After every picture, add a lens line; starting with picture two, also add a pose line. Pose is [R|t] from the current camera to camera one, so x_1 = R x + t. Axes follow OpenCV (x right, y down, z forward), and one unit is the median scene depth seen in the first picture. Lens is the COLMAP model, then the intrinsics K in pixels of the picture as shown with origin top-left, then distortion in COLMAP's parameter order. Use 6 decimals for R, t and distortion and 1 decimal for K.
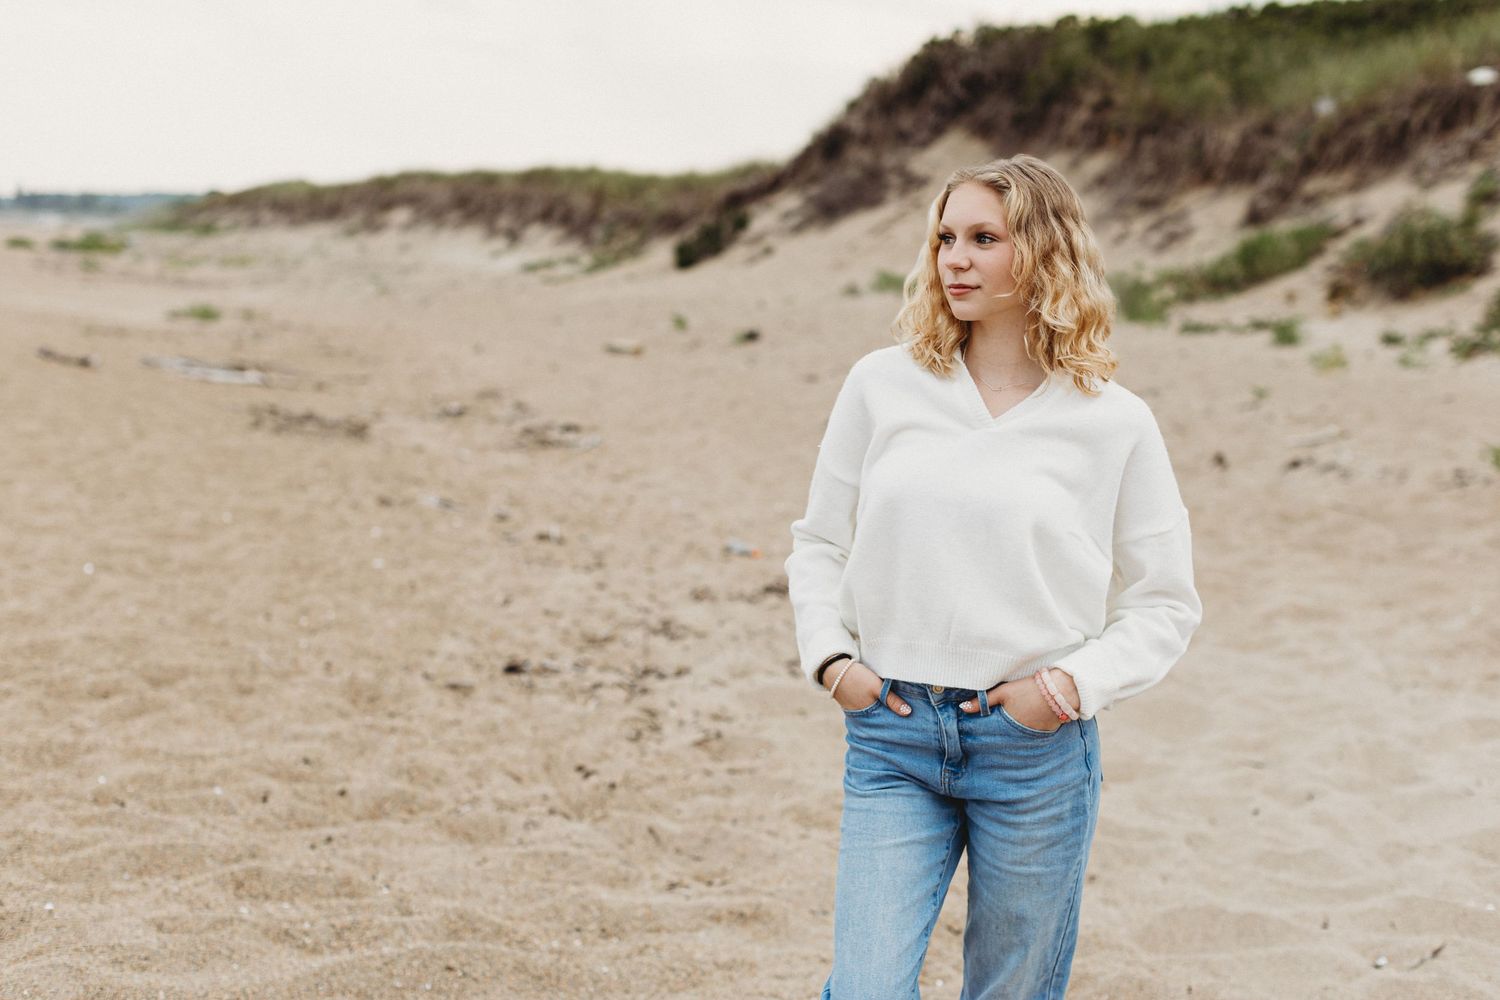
lens RADIAL K [[3380.5, 0, 750.4], [0, 3380.5, 501.6], [0, 0, 1]] dist [-0.185943, 0.000000]
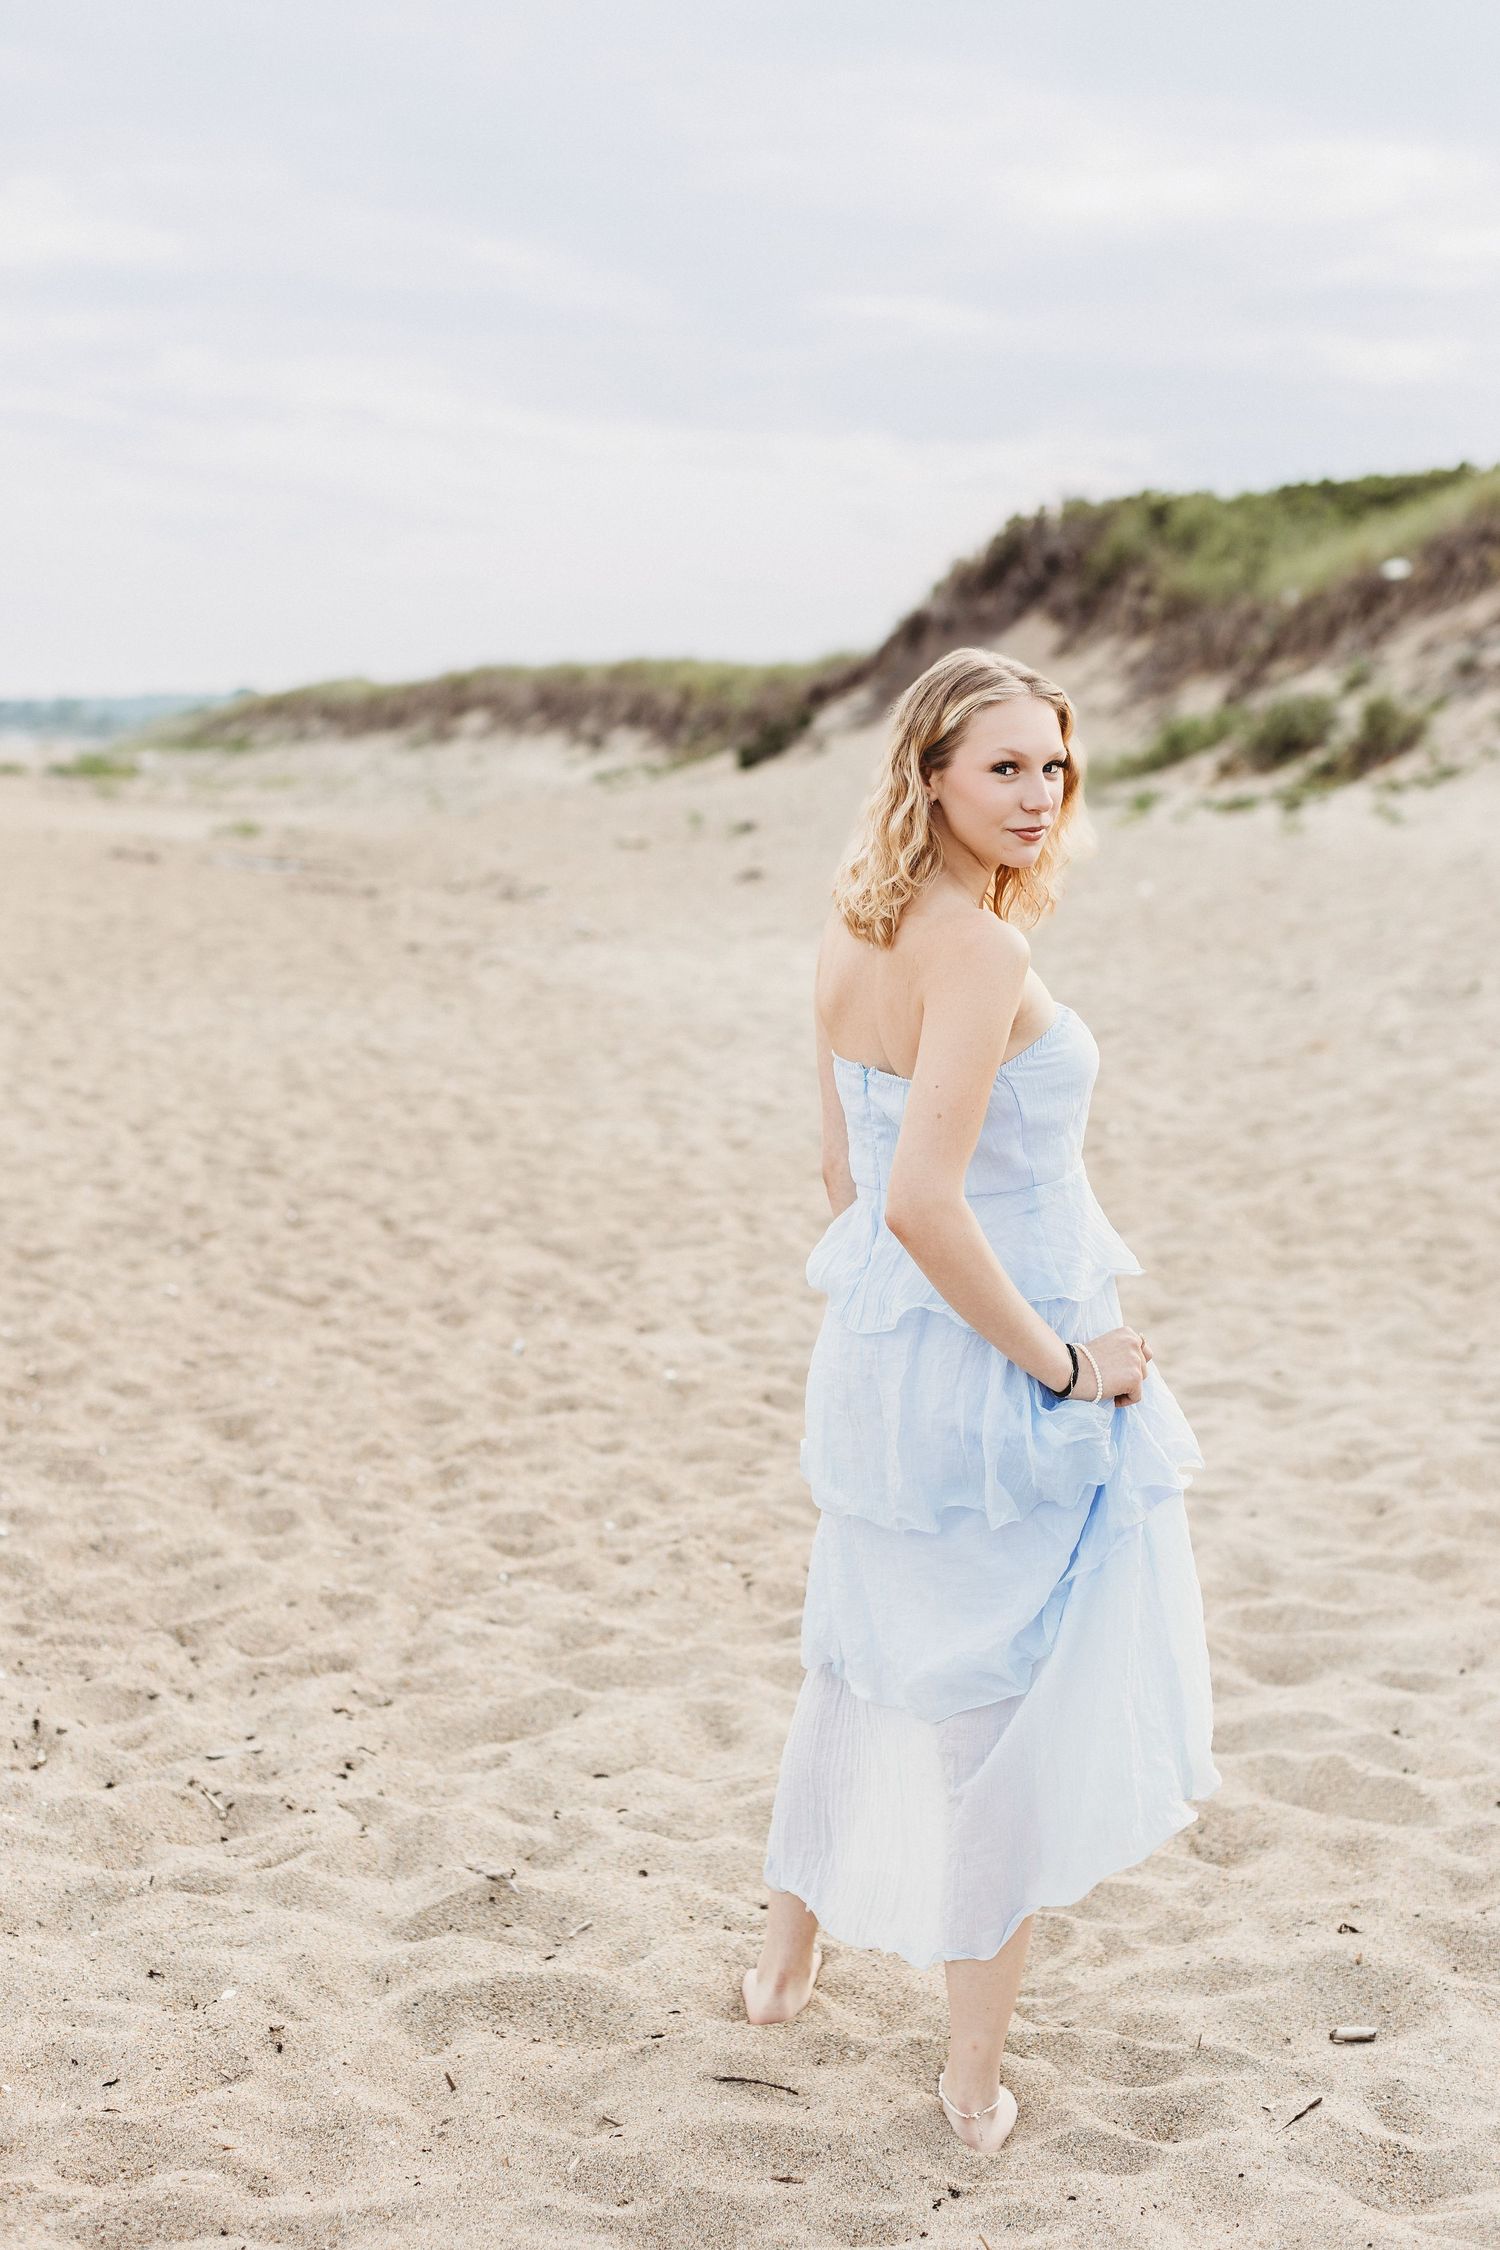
lens RADIAL K [[5070.8, 0, 749.6], [0, 5070.8, 1123.1], [0, 0, 1]] dist [-0.185943, 0.000000]
pose [[0.997768, -0.027667, -0.060775, 0.049924], [0.027542, 0.999616, -0.002896, 0.026157], [0.060831, 0.001215, 0.998147, -0.323529]]
